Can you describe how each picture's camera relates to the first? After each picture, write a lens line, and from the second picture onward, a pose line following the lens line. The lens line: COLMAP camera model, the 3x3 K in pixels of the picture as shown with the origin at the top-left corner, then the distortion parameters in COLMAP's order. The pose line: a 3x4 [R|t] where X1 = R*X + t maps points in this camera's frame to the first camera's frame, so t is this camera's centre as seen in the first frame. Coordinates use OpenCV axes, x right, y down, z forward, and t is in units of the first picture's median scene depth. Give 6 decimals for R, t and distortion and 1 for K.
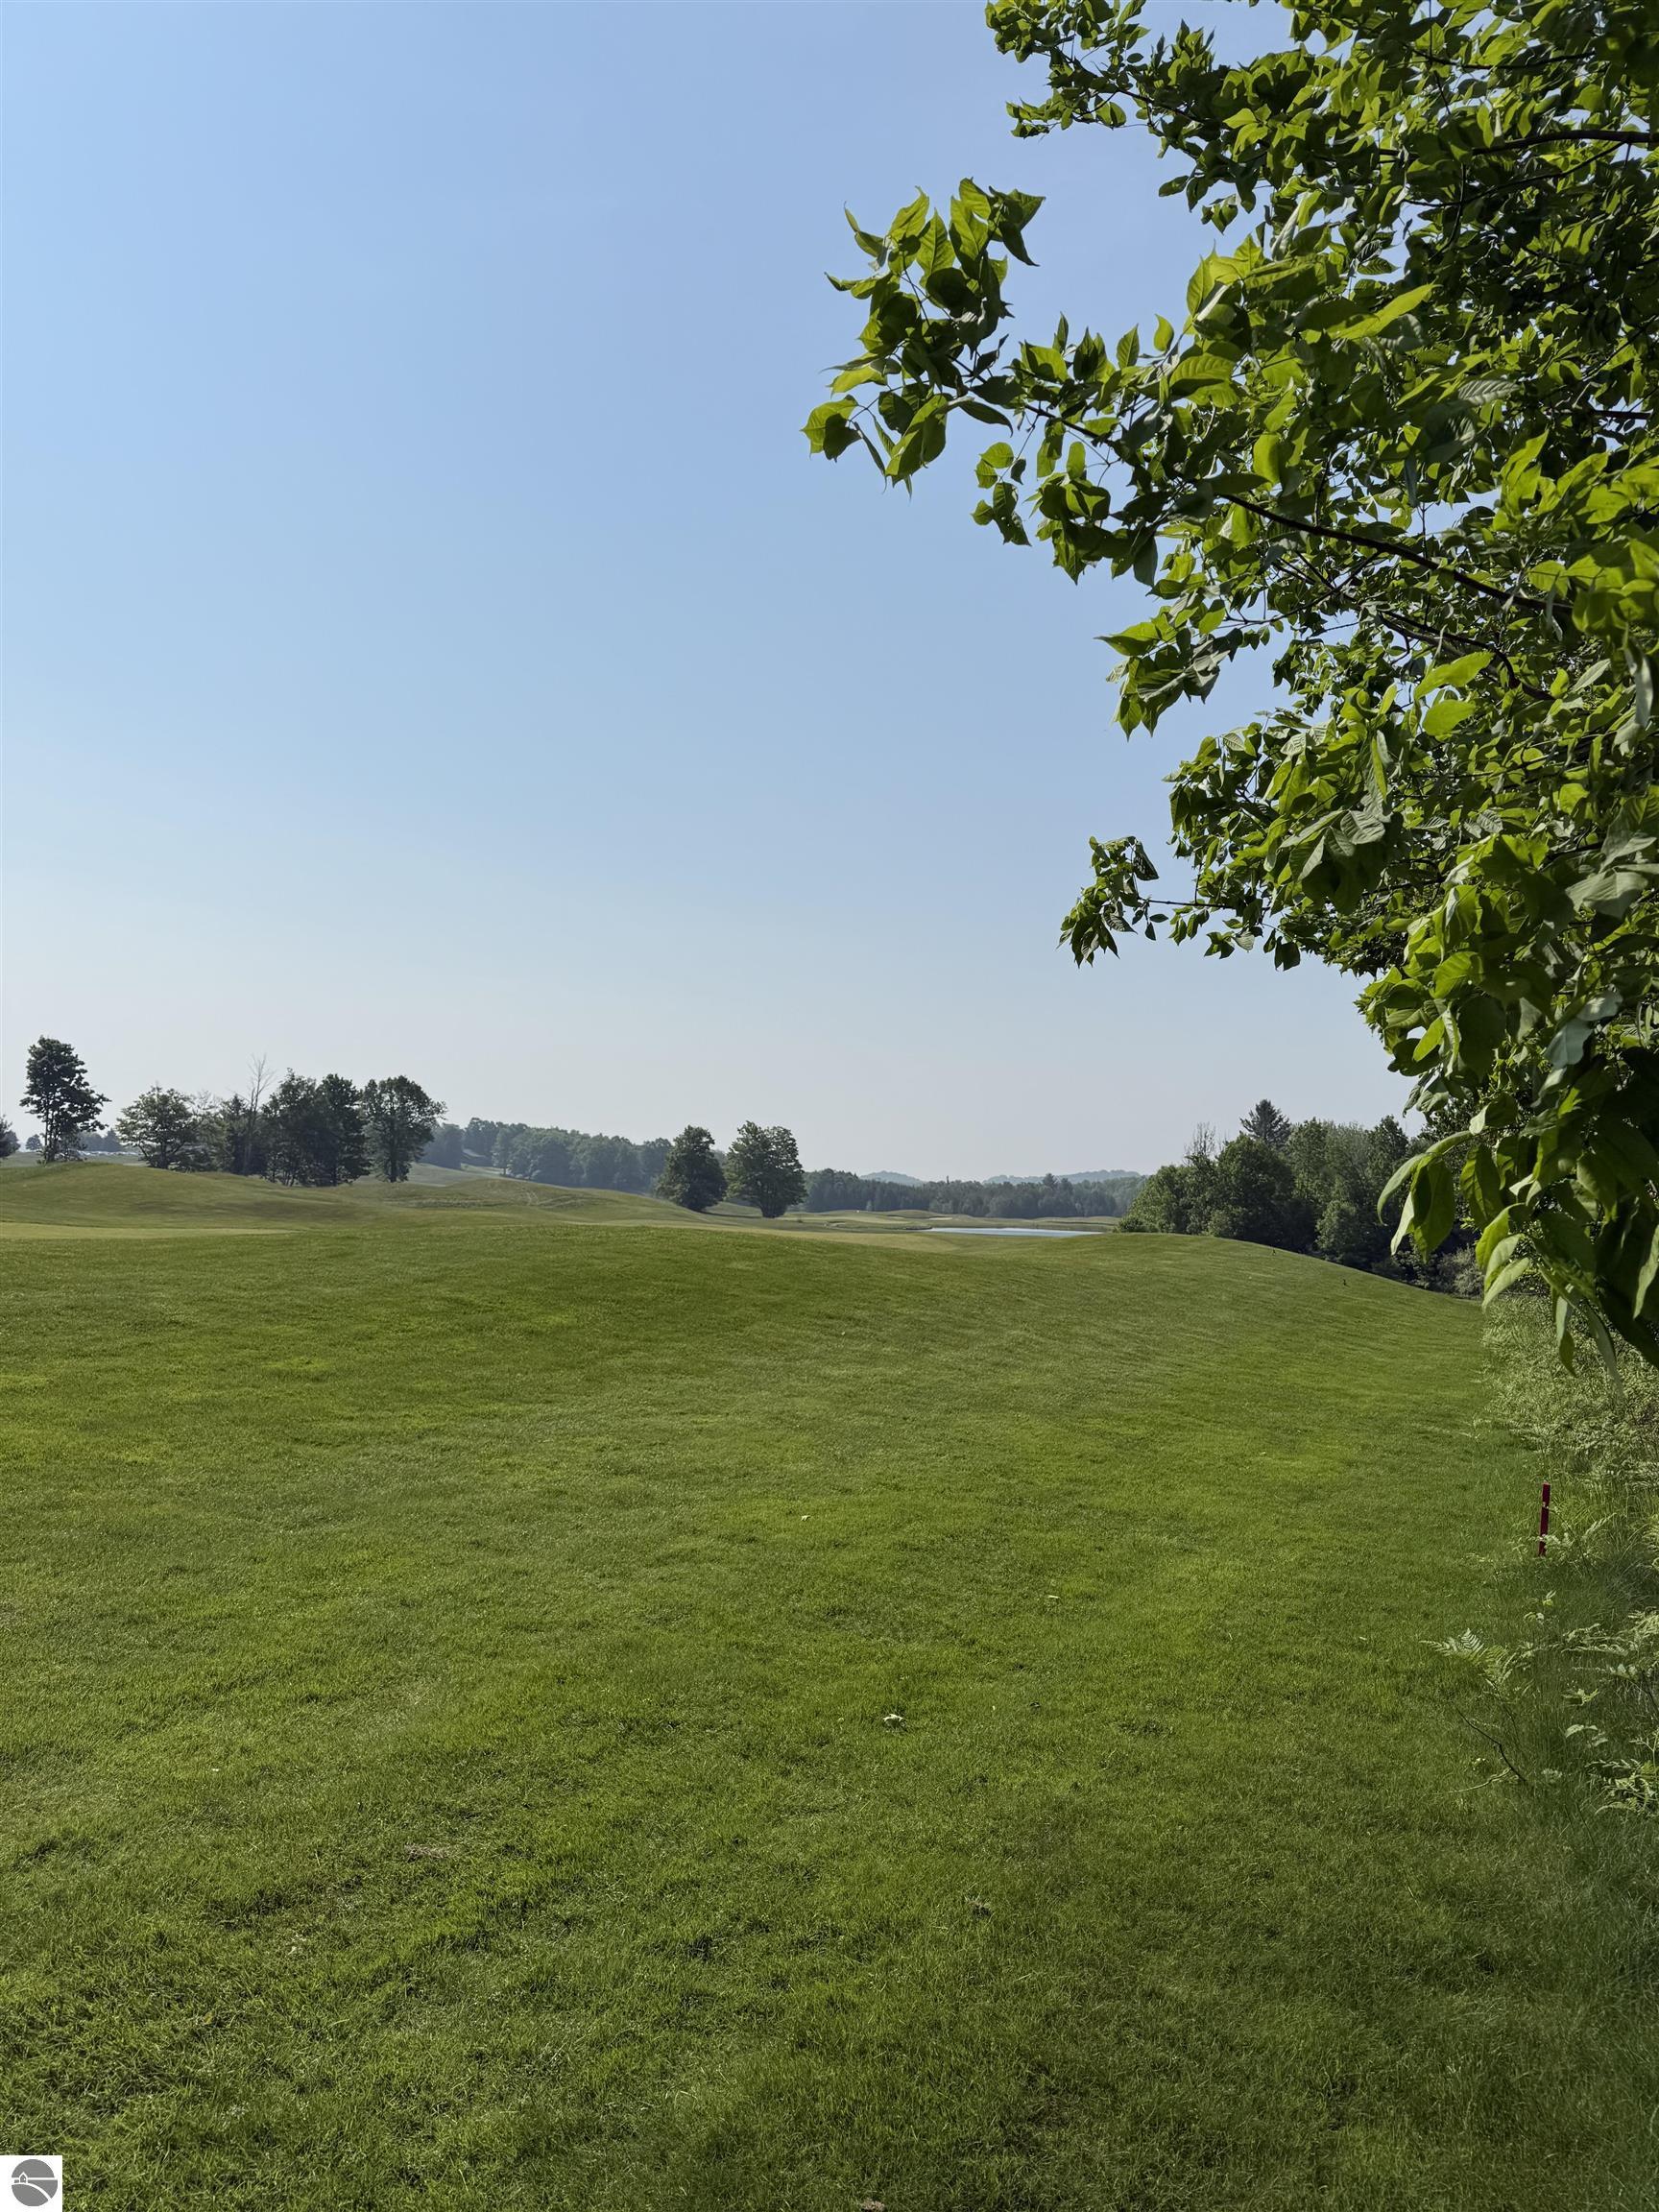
lens RADIAL K [[1588.9, 0, 824.2], [0, 1588.9, 1108.6], [0, 0, 1]] dist [-0.000852, -0.004255]
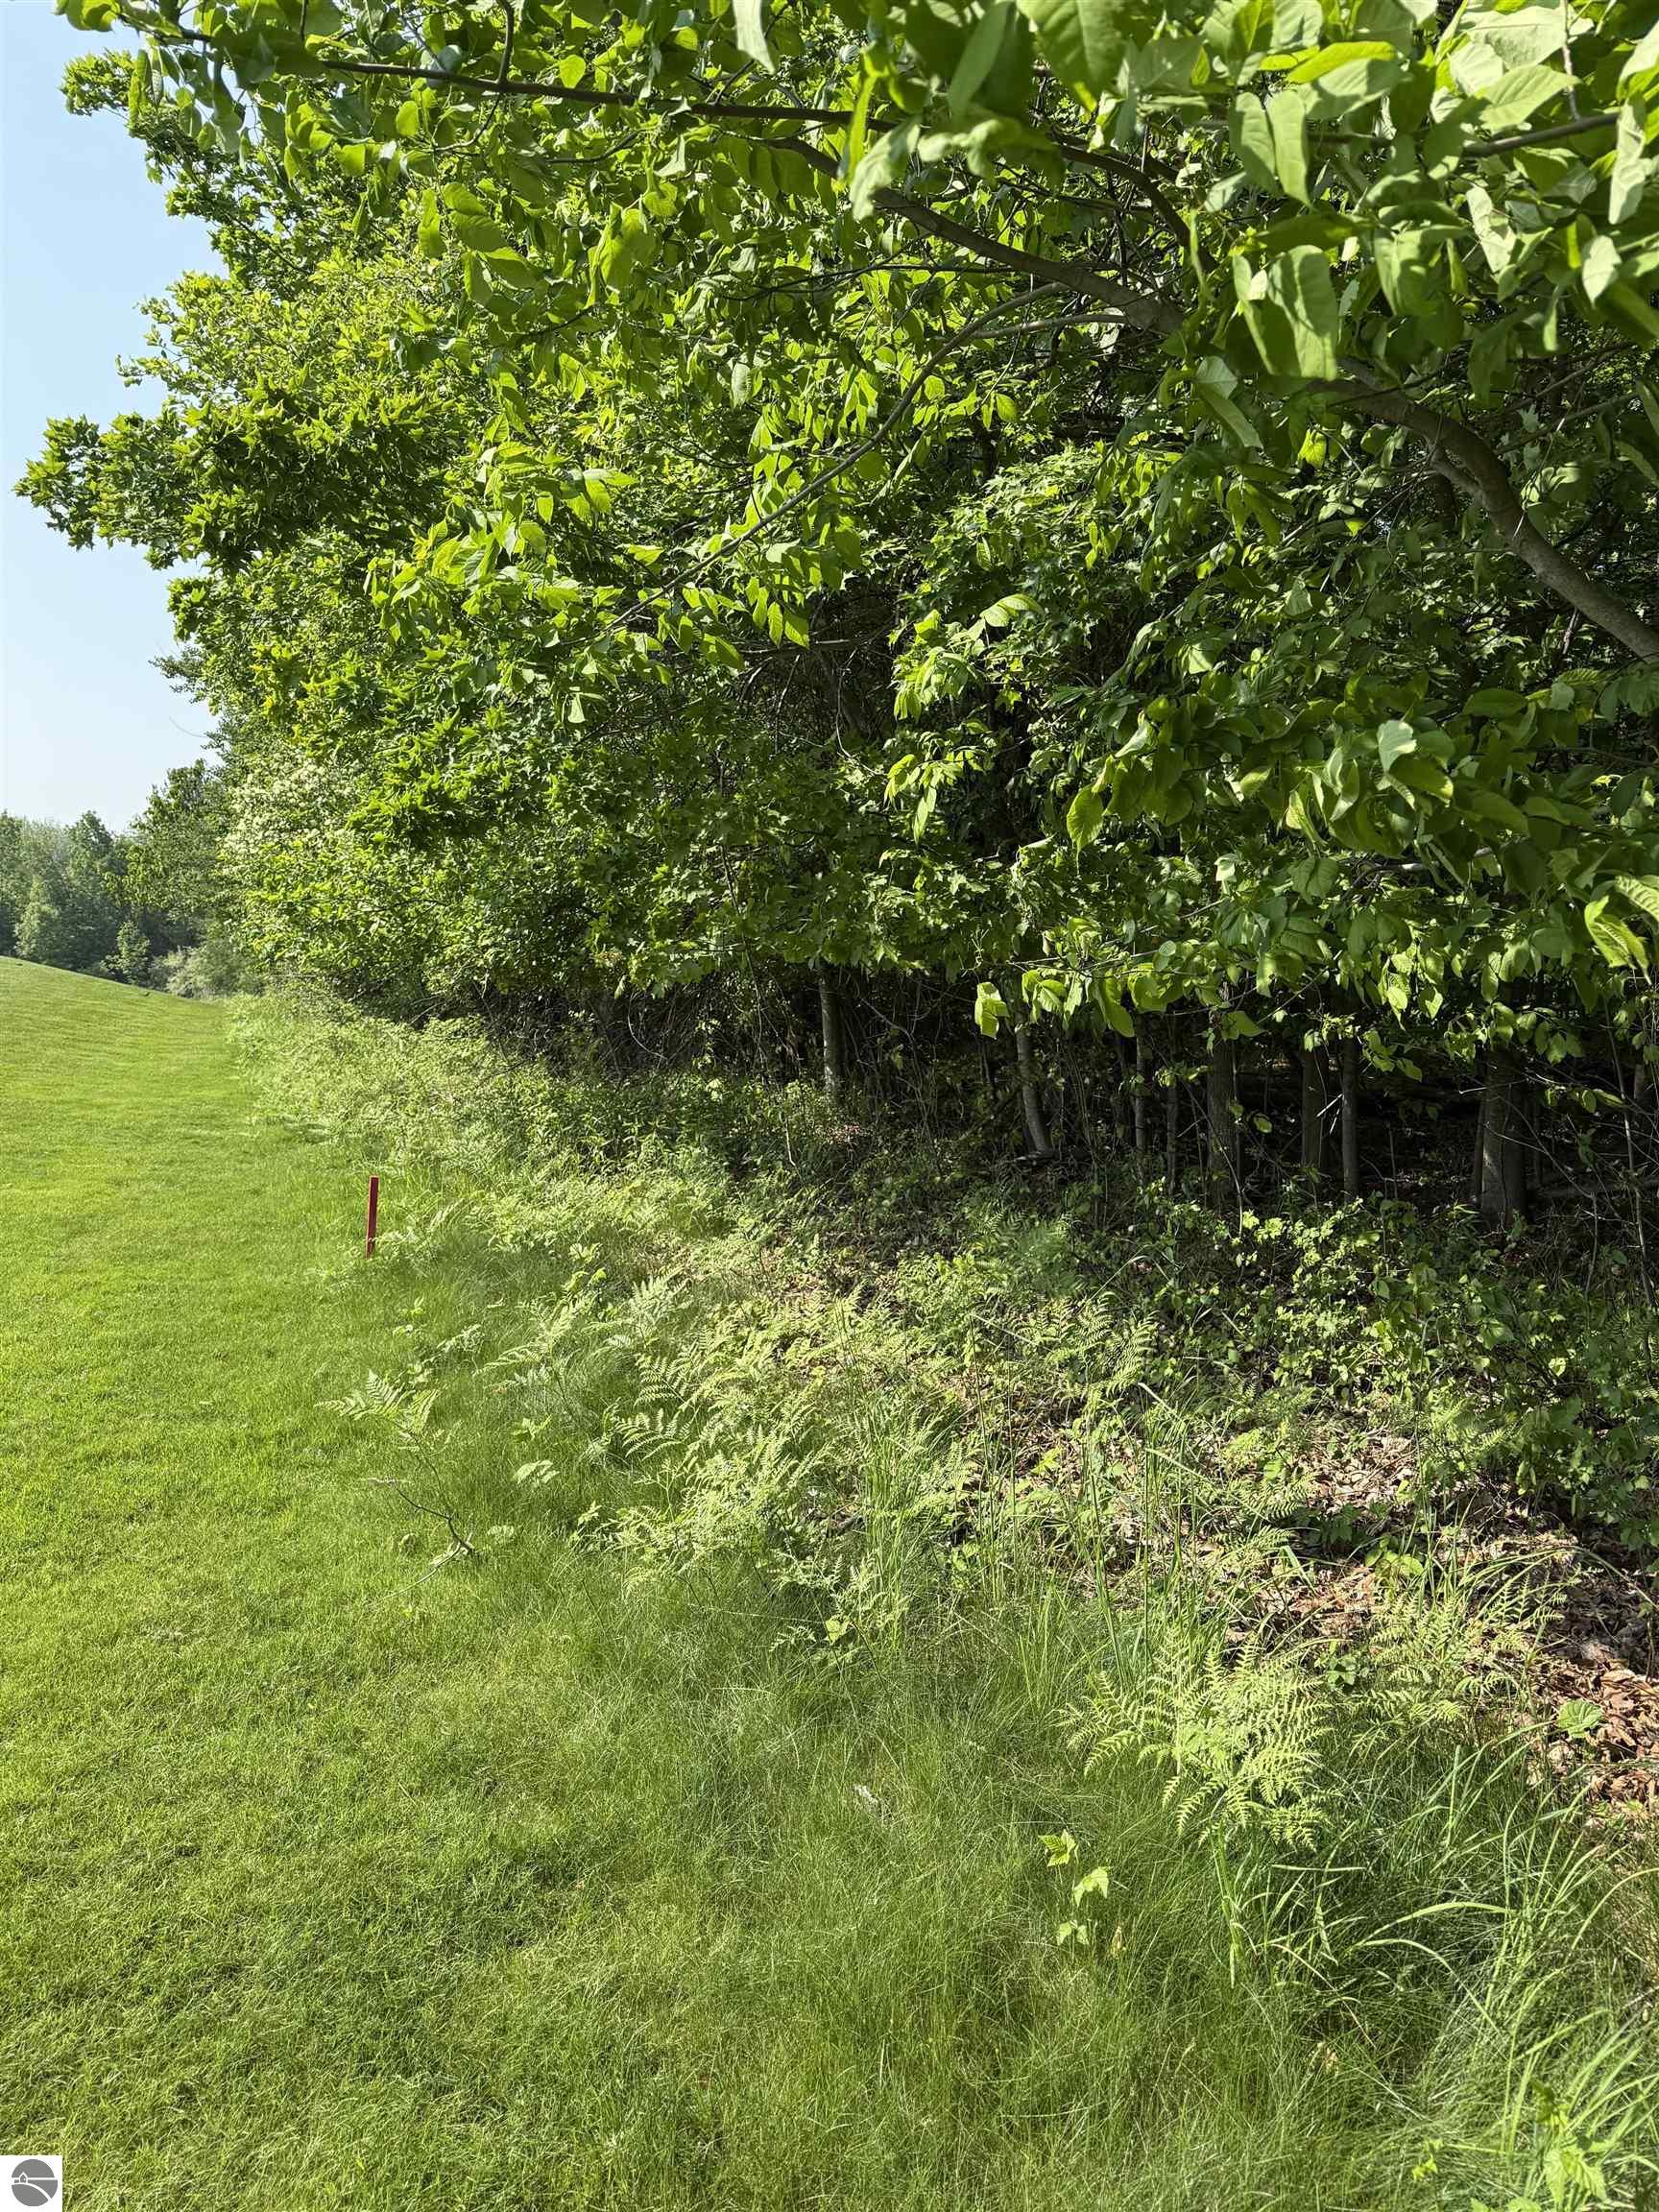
lens RADIAL K [[1588.9, 0, 822.2], [0, 1588.9, 1092.6], [0, 0, 1]] dist [-0.000852, -0.004255]
pose [[0.715080, -0.097424, 0.692220, 0.035706], [-0.023933, 0.986248, 0.163529, 0.053279], [-0.698633, -0.133504, 0.702915, 0.274884]]
